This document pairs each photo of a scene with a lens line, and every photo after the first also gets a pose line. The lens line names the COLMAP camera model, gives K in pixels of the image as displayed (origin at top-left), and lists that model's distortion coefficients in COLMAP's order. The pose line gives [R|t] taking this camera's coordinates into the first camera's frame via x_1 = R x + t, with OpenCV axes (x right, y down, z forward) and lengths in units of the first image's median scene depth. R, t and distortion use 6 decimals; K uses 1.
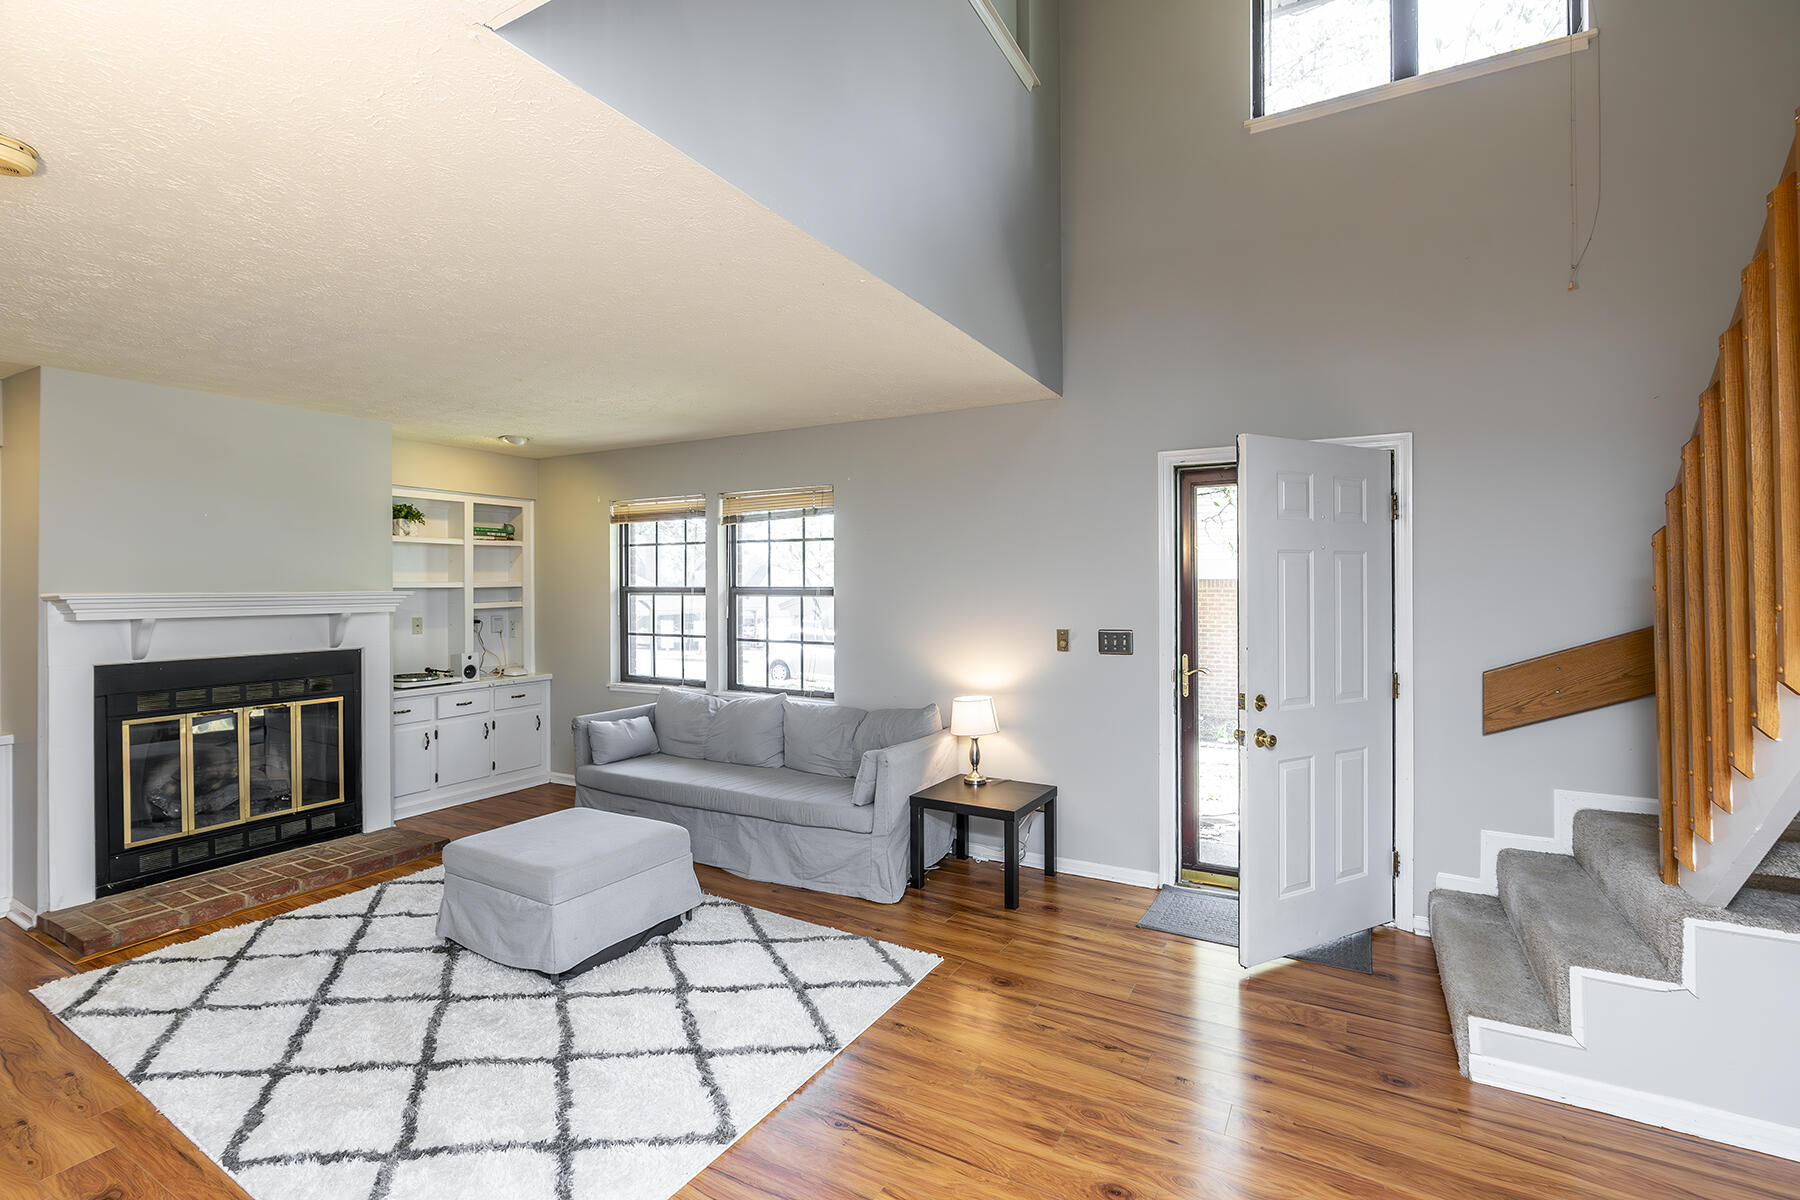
lens RADIAL K [[825.0, 0, 874.8], [0, 825.0, 583.6], [0, 0, 1]] dist [-0.008534, 0.002023]
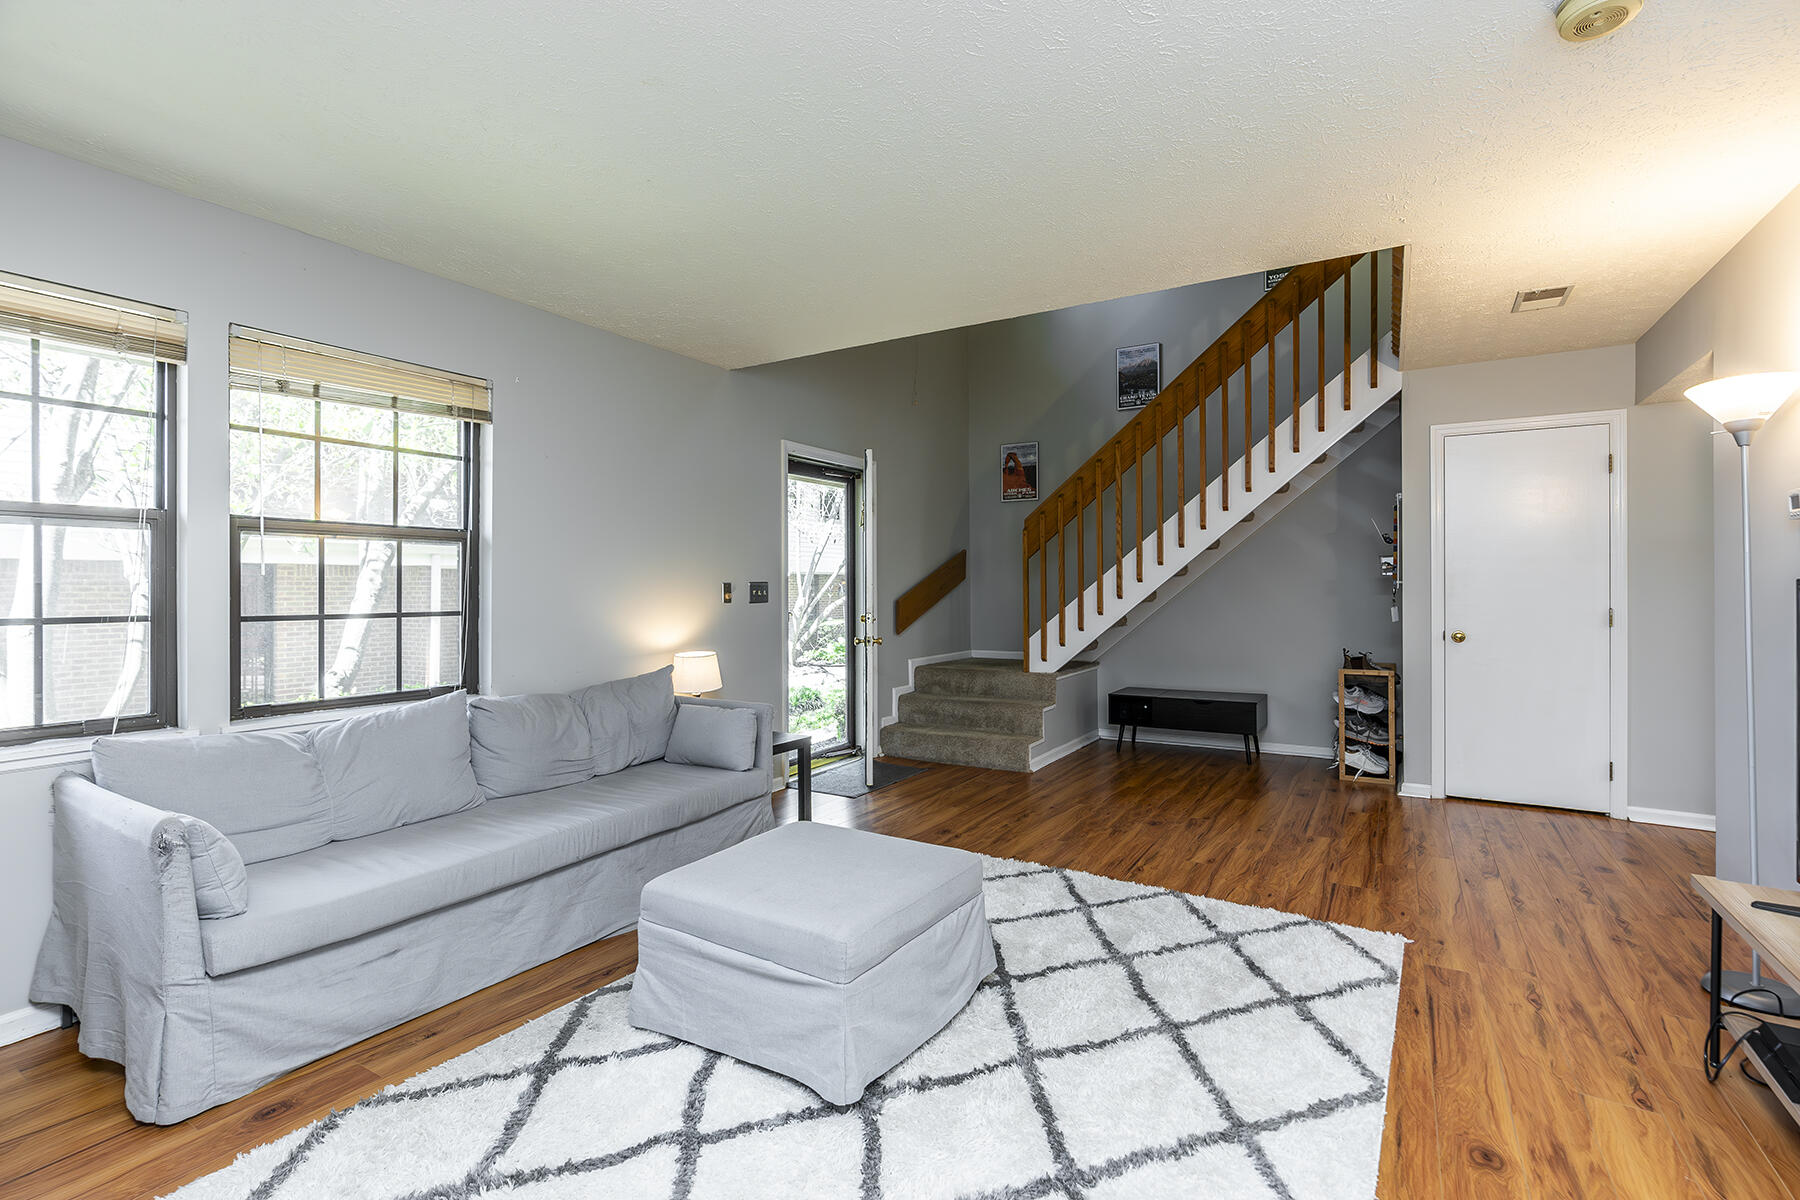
lens RADIAL K [[825.0, 0, 900.8], [0, 825.0, 592.5], [0, 0, 1]] dist [-0.008534, 0.002023]
pose [[0.012764, -0.004848, 0.999907, -0.986029], [0.001252, 0.999988, 0.004832, 0.072949], [-0.999918, 0.001191, 0.012770, 0.873443]]
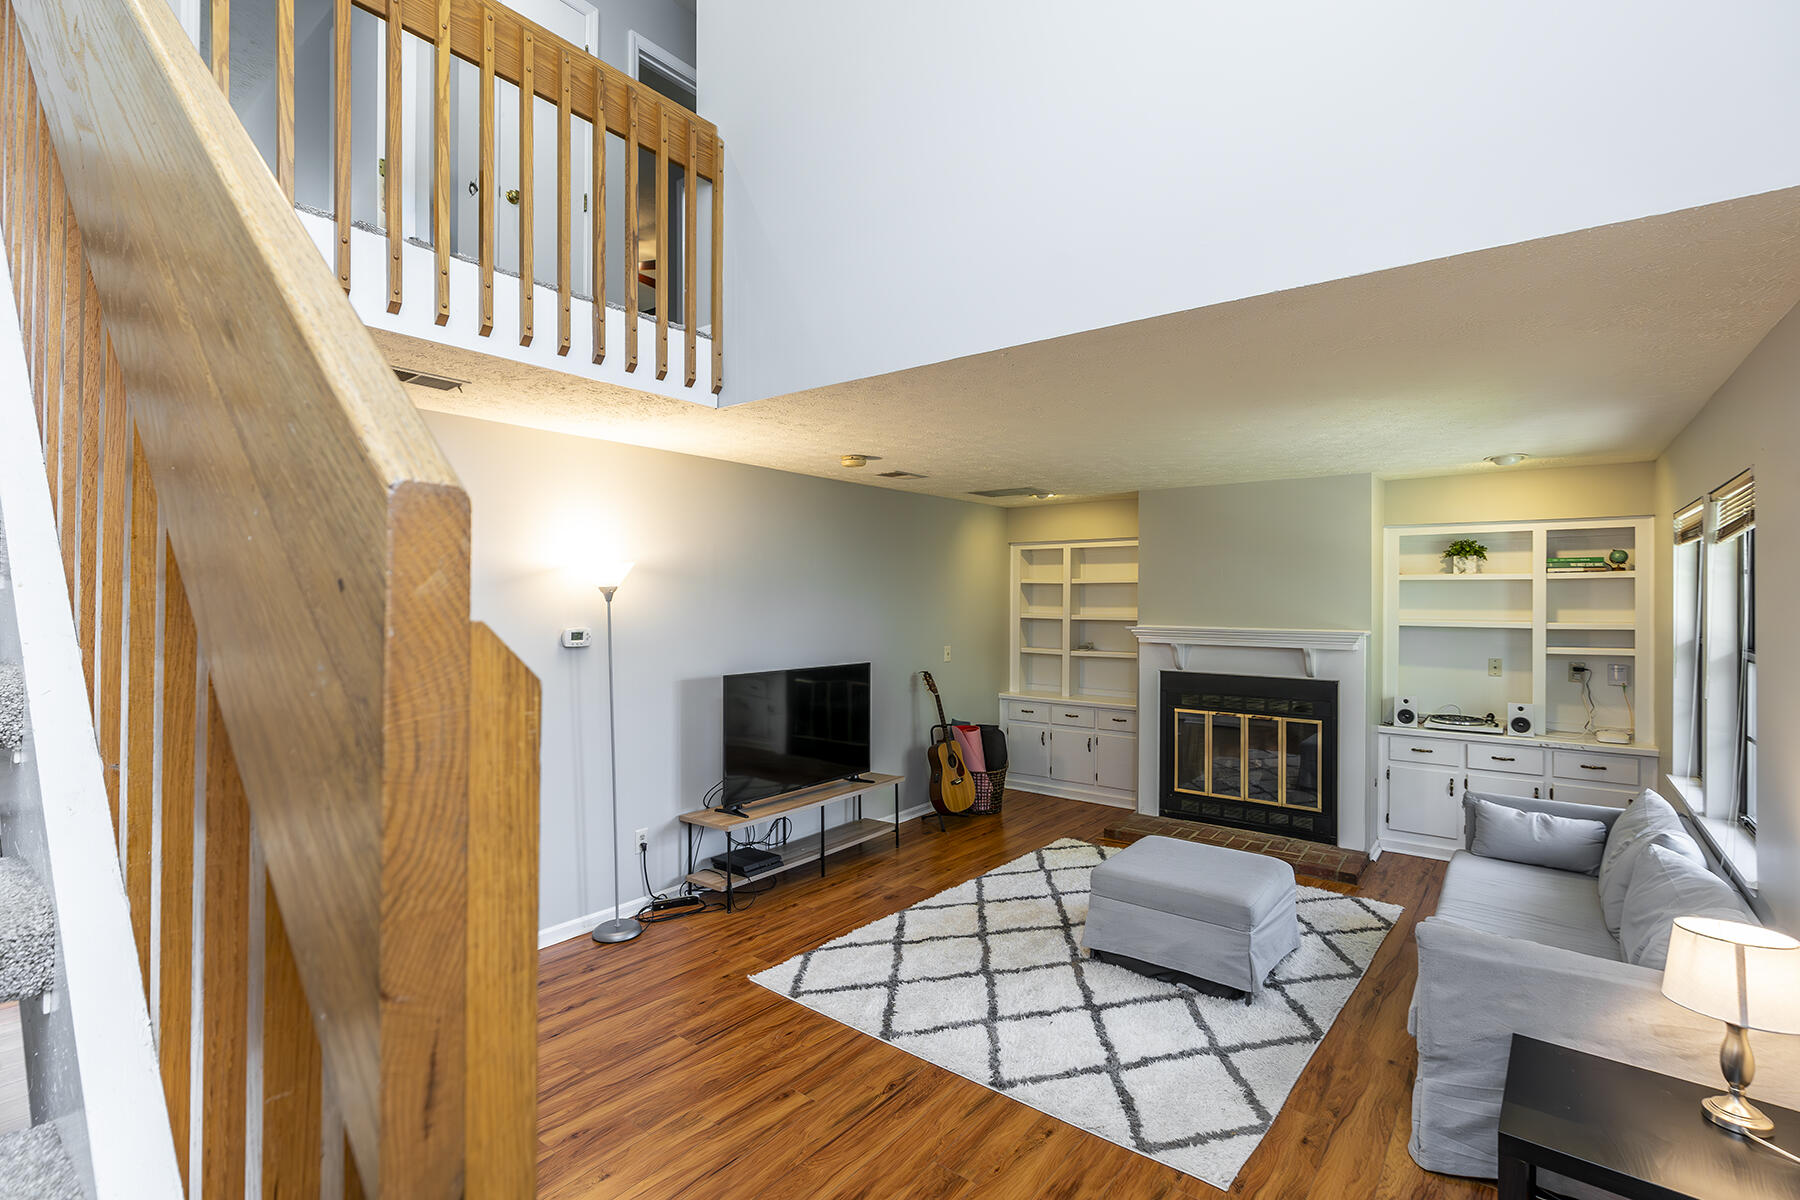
lens RADIAL K [[825.0, 0, 902.9], [0, 825.0, 590.0], [0, 0, 1]] dist [-0.008534, 0.002023]
pose [[-0.129121, -0.003975, -0.991621, 0.722862], [-0.000902, 0.999992, -0.003891, -0.051611], [0.991628, 0.000392, -0.129123, 0.715823]]
